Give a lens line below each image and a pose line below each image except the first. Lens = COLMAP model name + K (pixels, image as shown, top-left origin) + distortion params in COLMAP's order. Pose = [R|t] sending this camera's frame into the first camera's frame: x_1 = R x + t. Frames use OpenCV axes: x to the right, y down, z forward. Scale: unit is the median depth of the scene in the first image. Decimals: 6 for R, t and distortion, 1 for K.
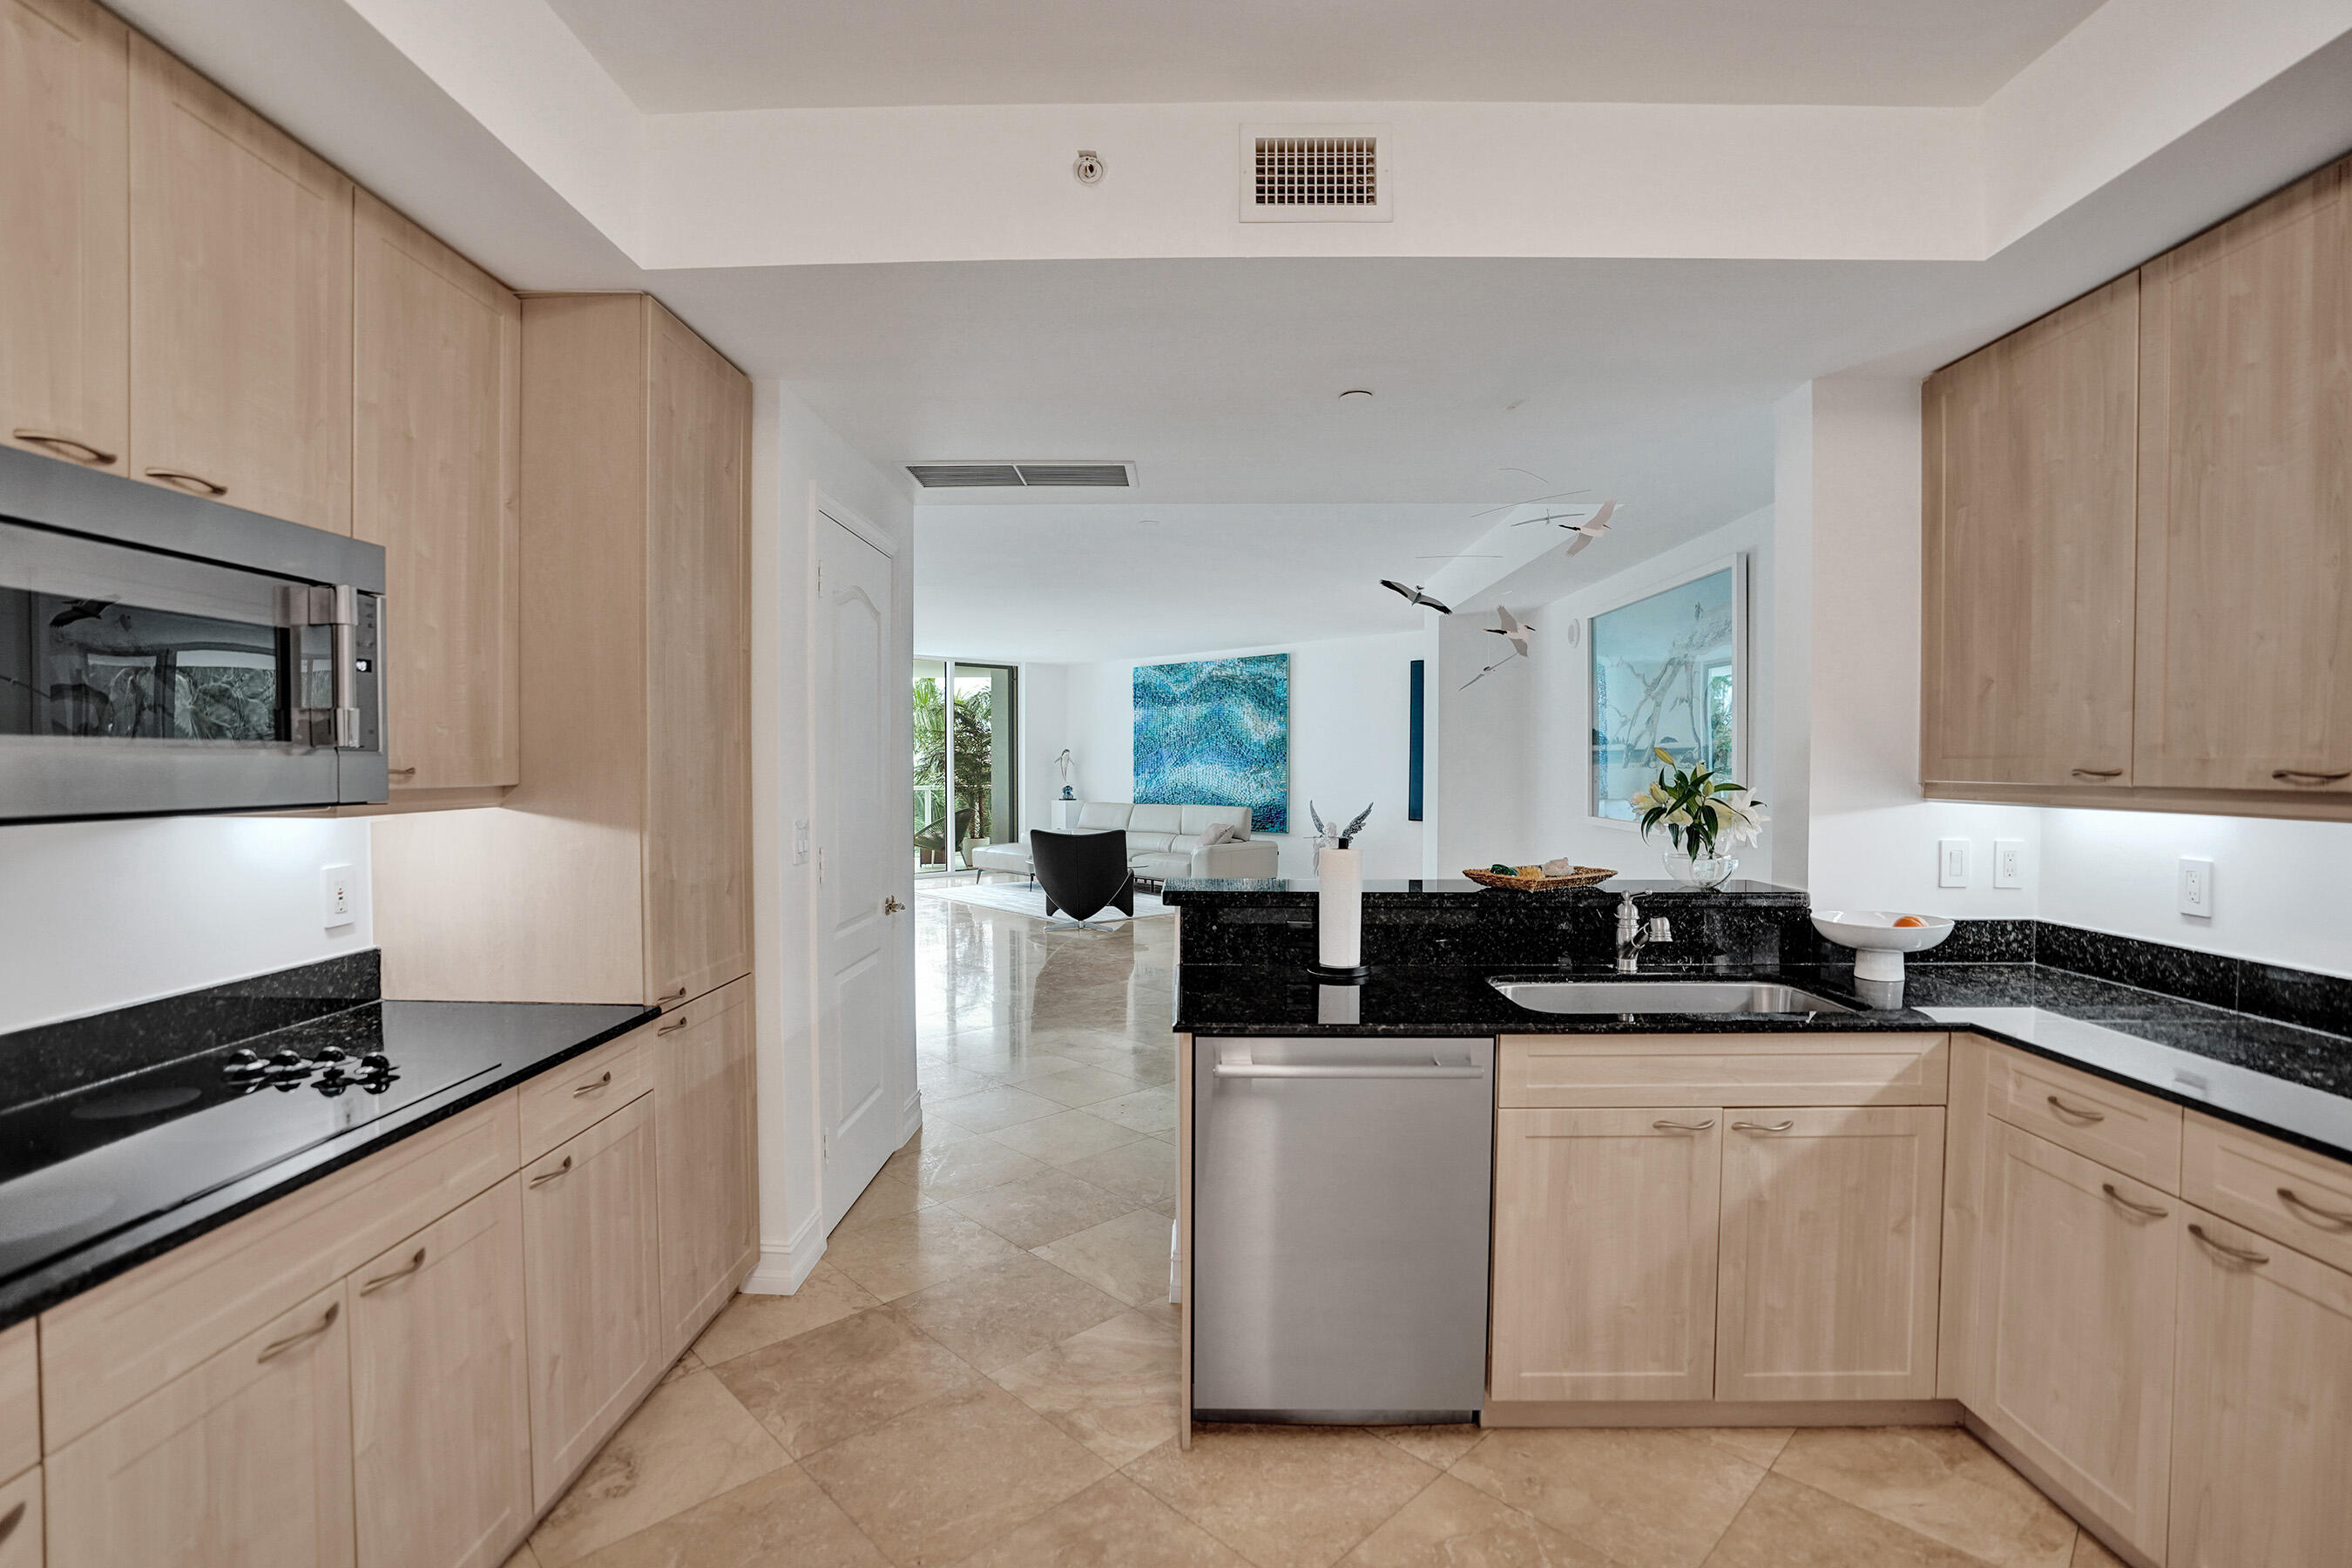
lens RADIAL K [[1100.0, 0, 1163.4], [0, 1100.0, 787.6], [0, 0, 1]] dist [-0.071697, 0.031806]
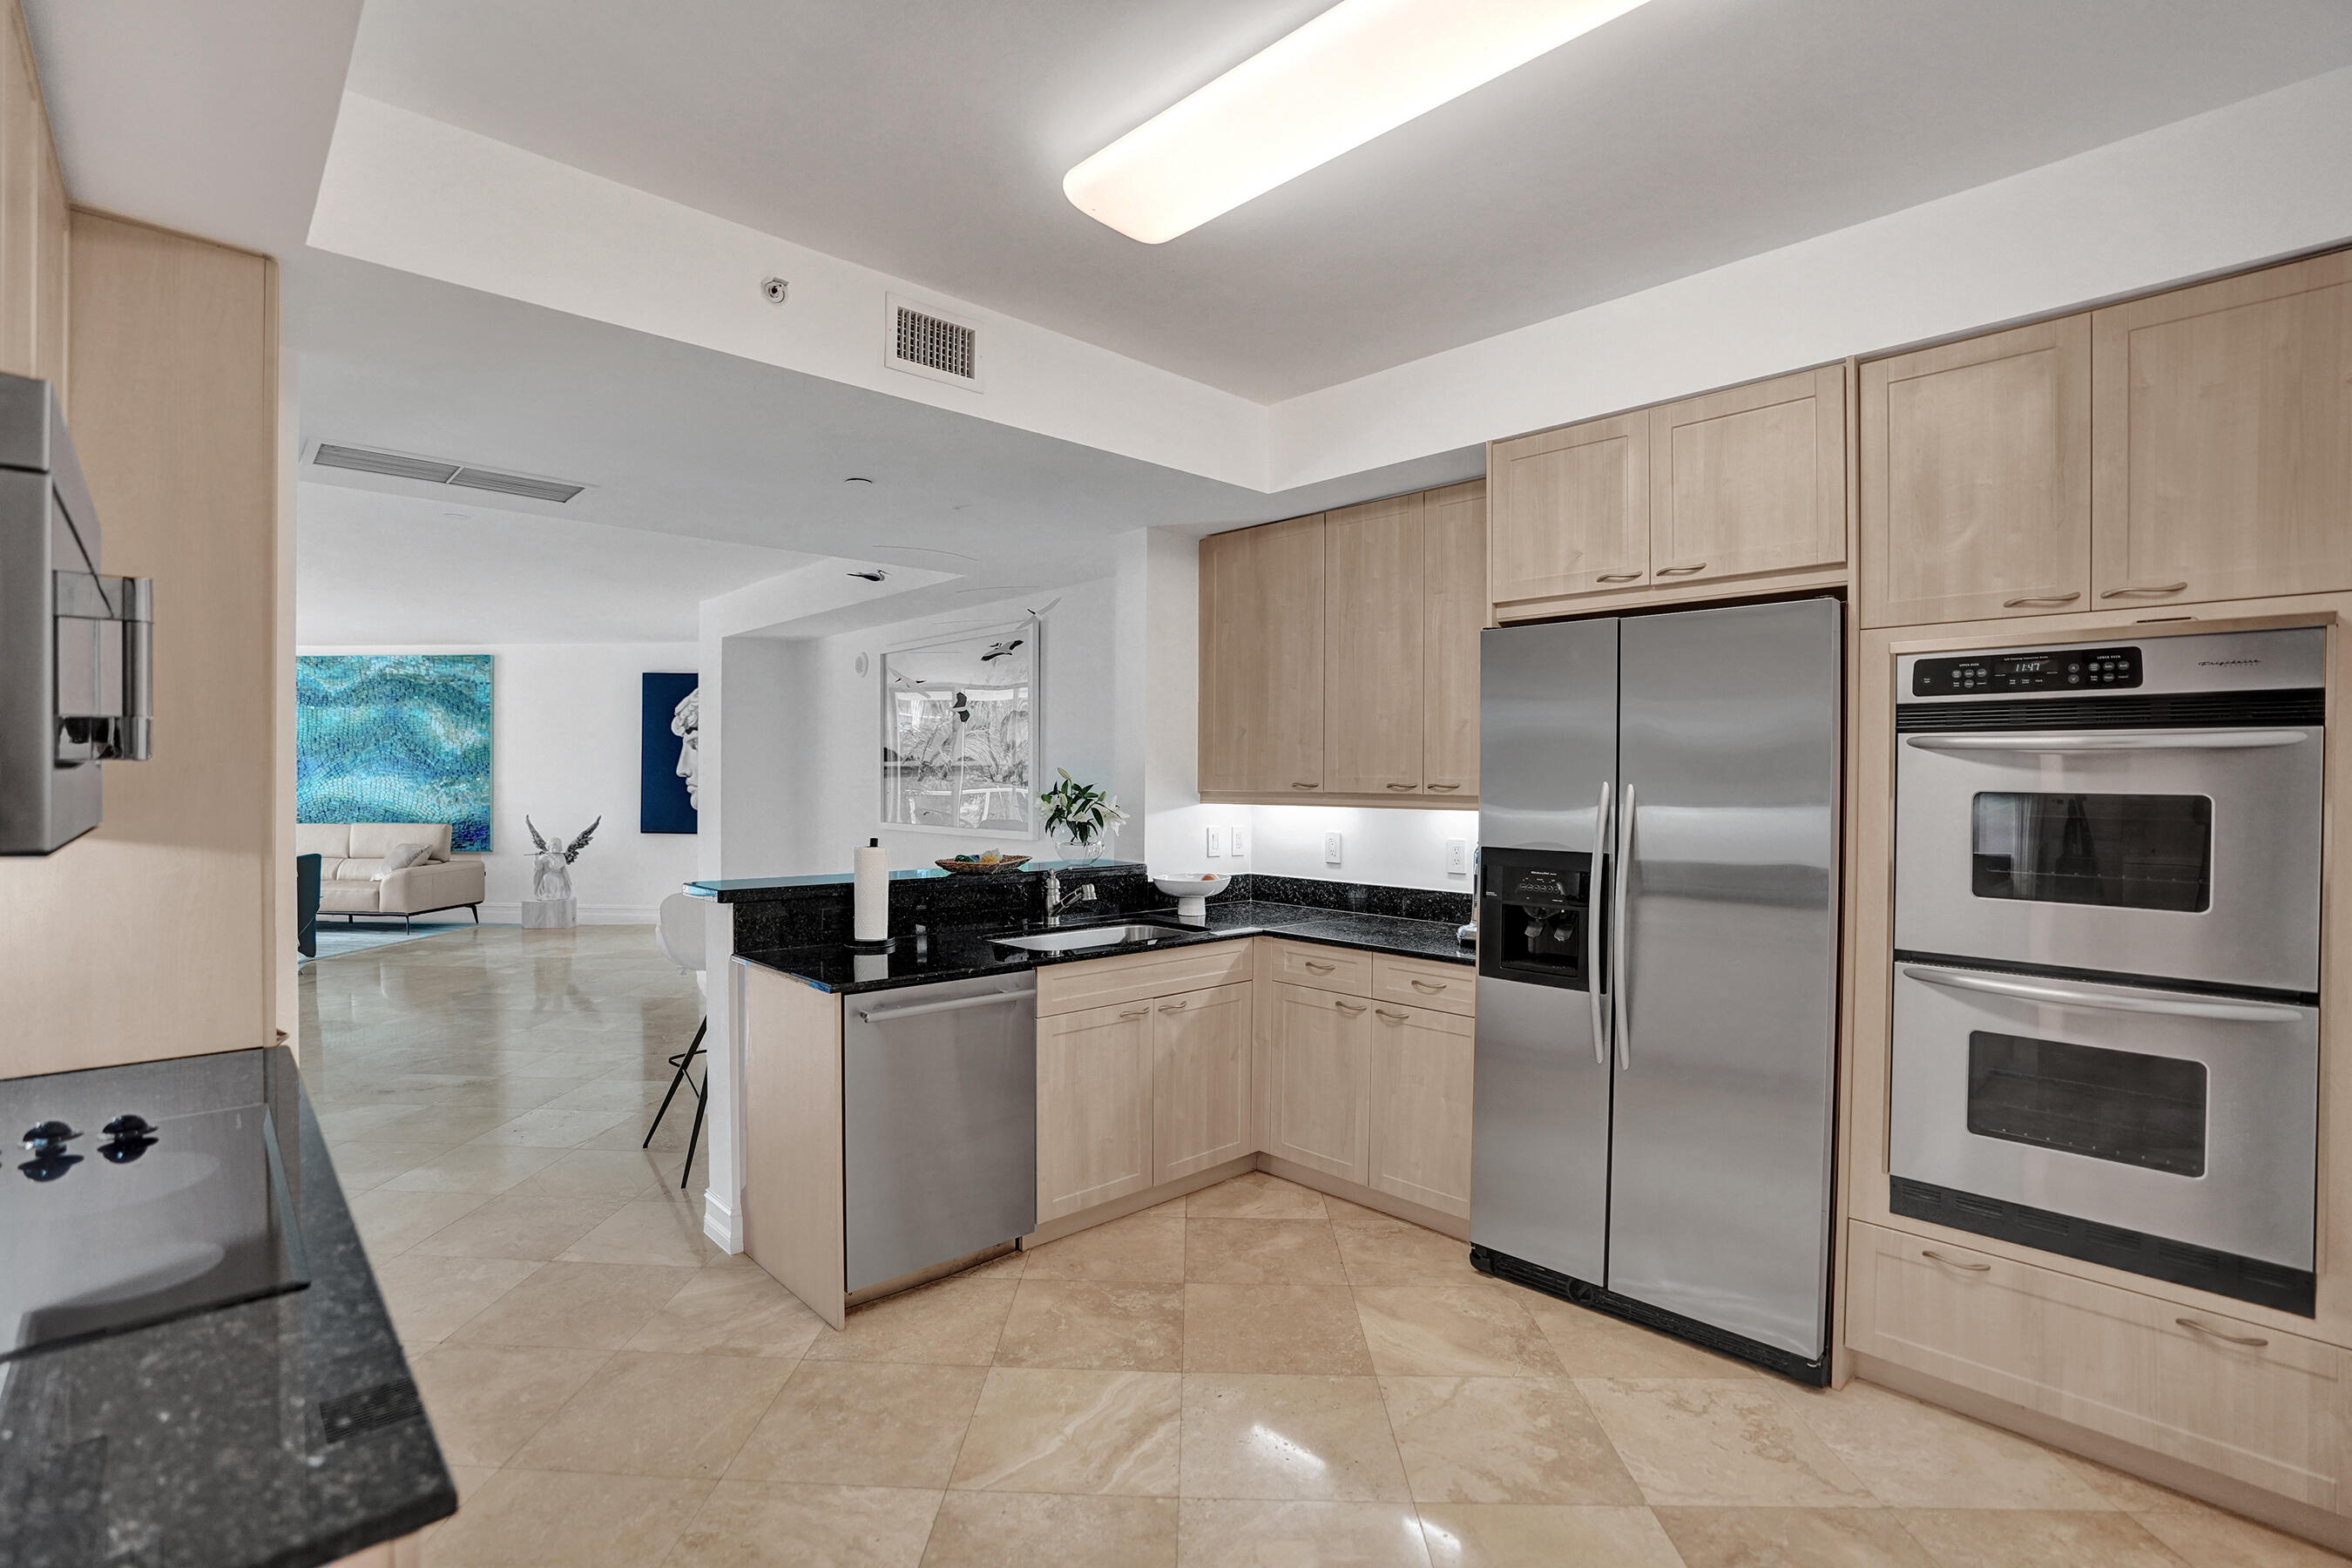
lens RADIAL K [[1100.0, 0, 1163.4], [0, 1100.0, 787.6], [0, 0, 1]] dist [-0.071697, 0.031806]
pose [[0.716381, -0.003840, 0.697699, -0.477401], [0.011016, 0.999922, -0.005807, -0.001410], [-0.697622, 0.011846, 0.716368, -0.133997]]
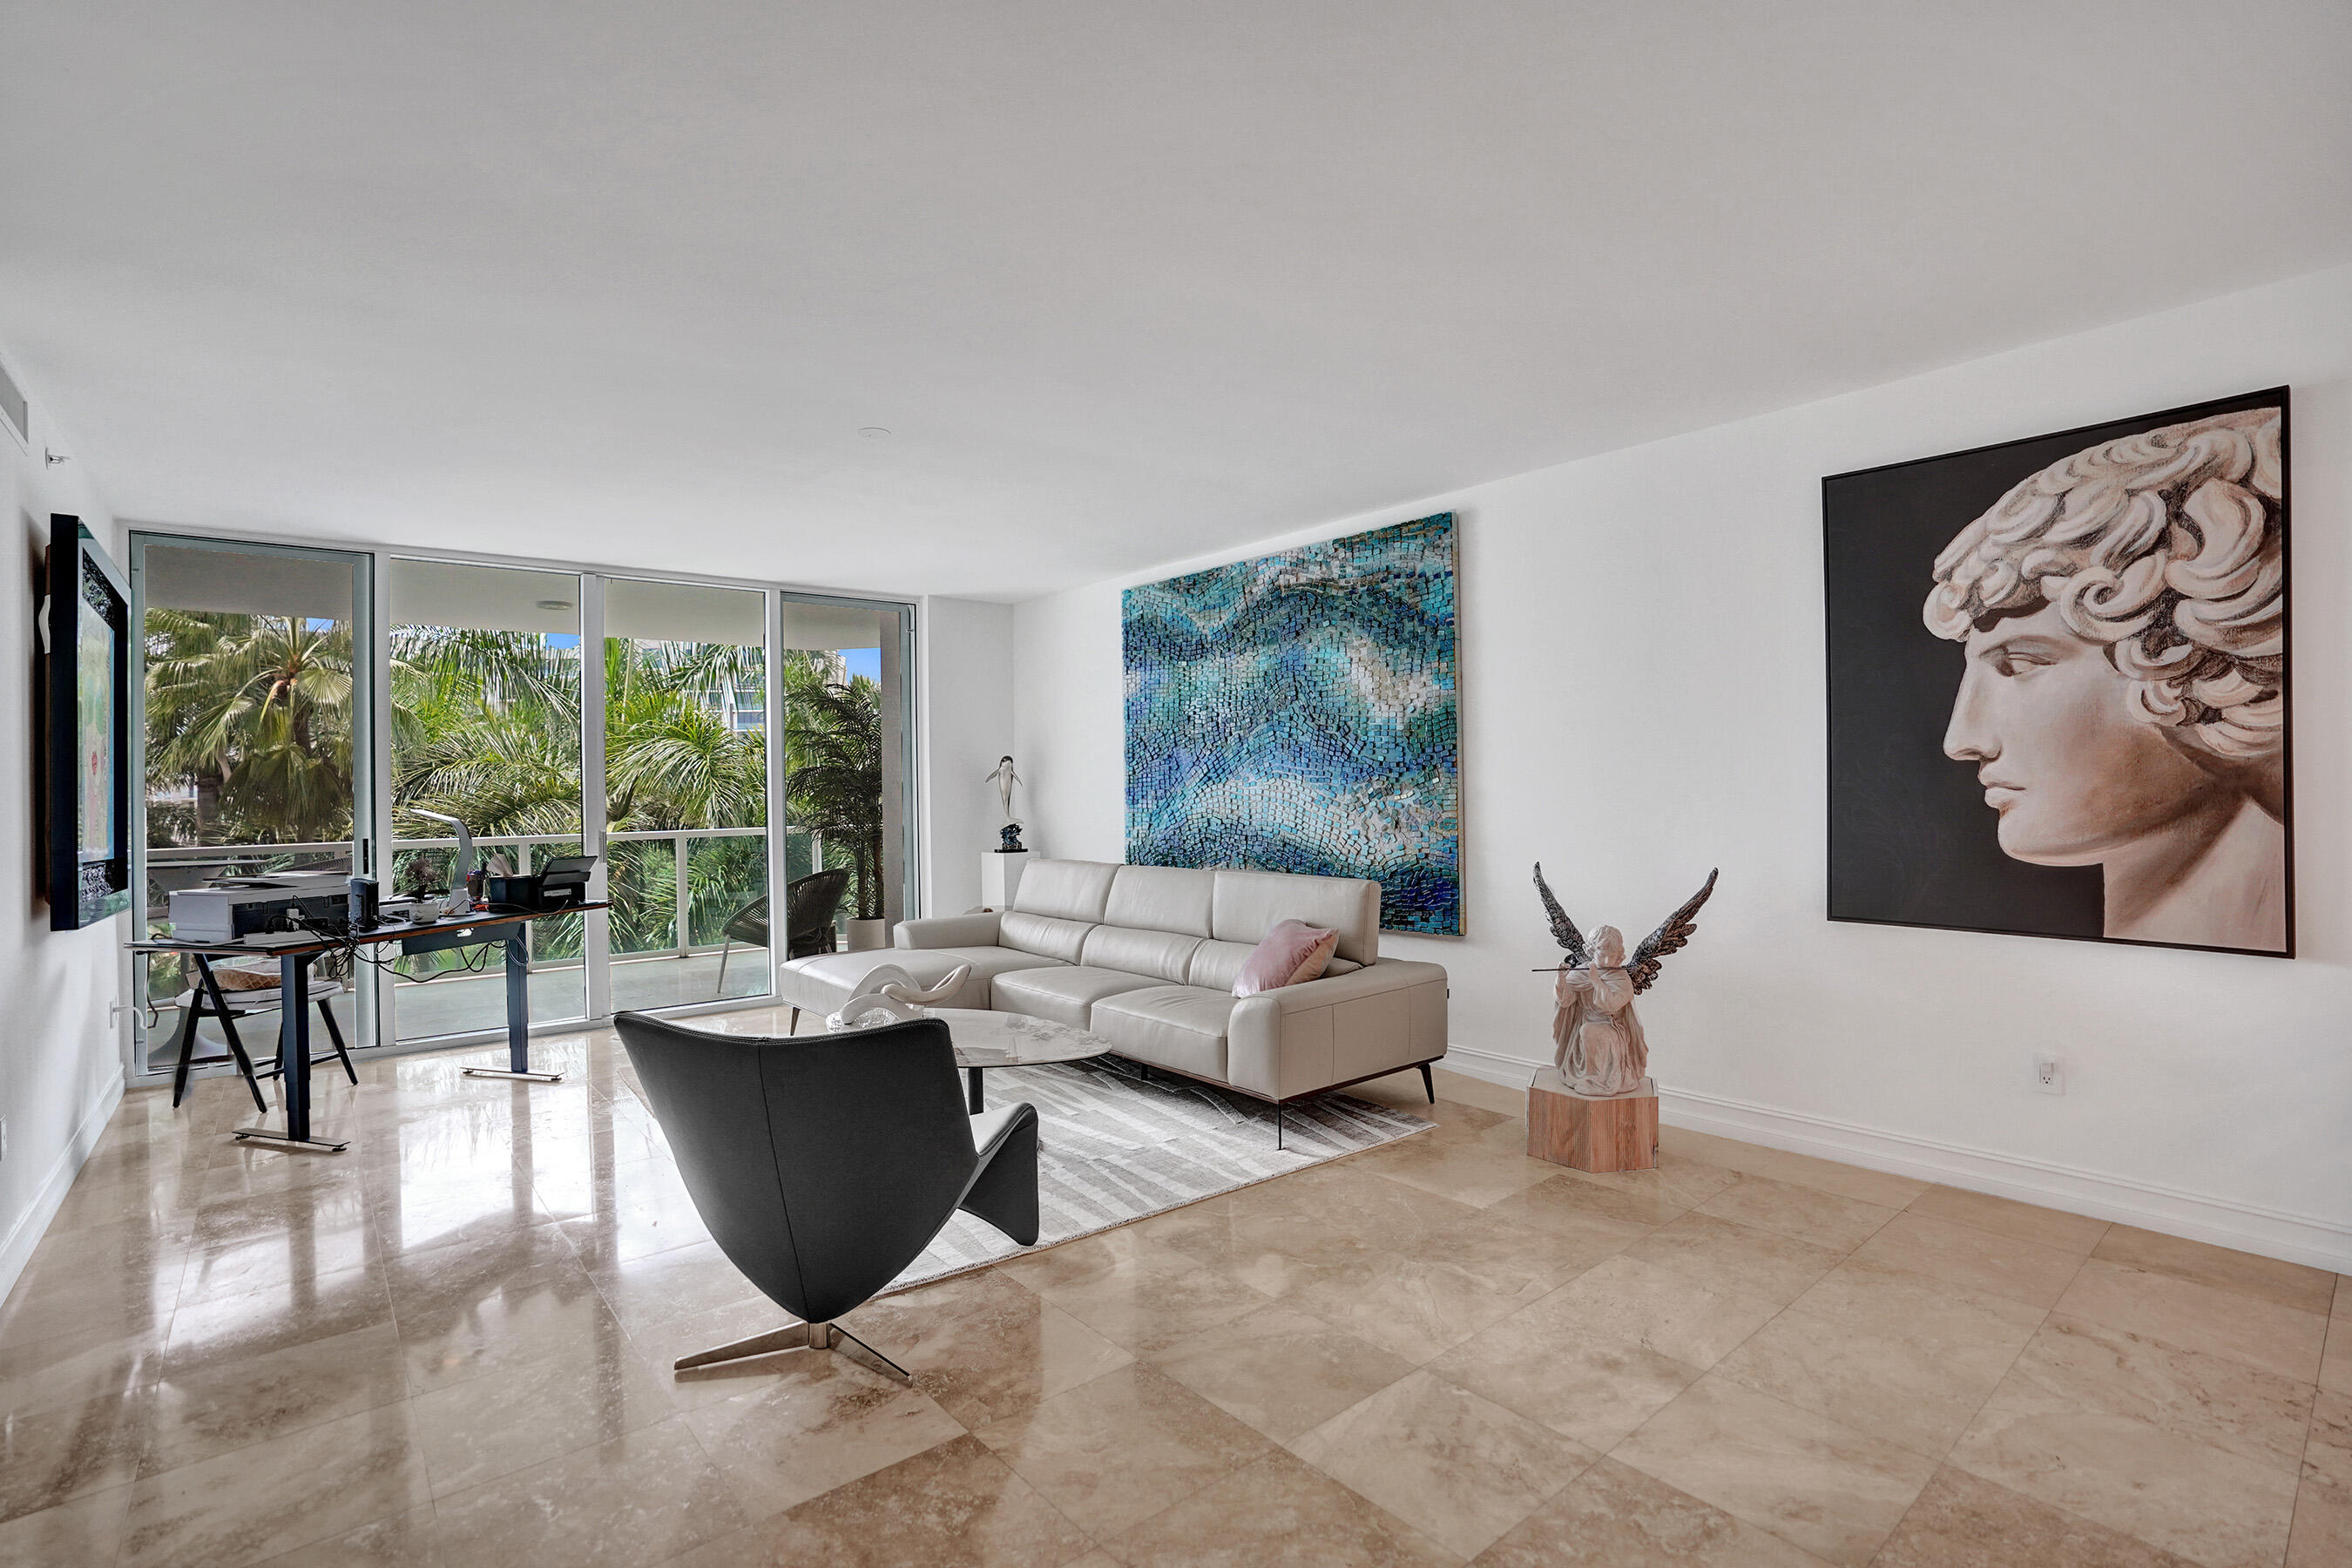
lens RADIAL K [[1100.0, 0, 1163.4], [0, 1100.0, 787.6], [0, 0, 1]] dist [-0.071697, 0.031806]
pose [[0.997444, -0.017388, -0.069307, 0.123965], [0.015913, 0.999636, -0.021779, -0.036109], [0.069660, 0.020620, 0.997358, 2.484414]]
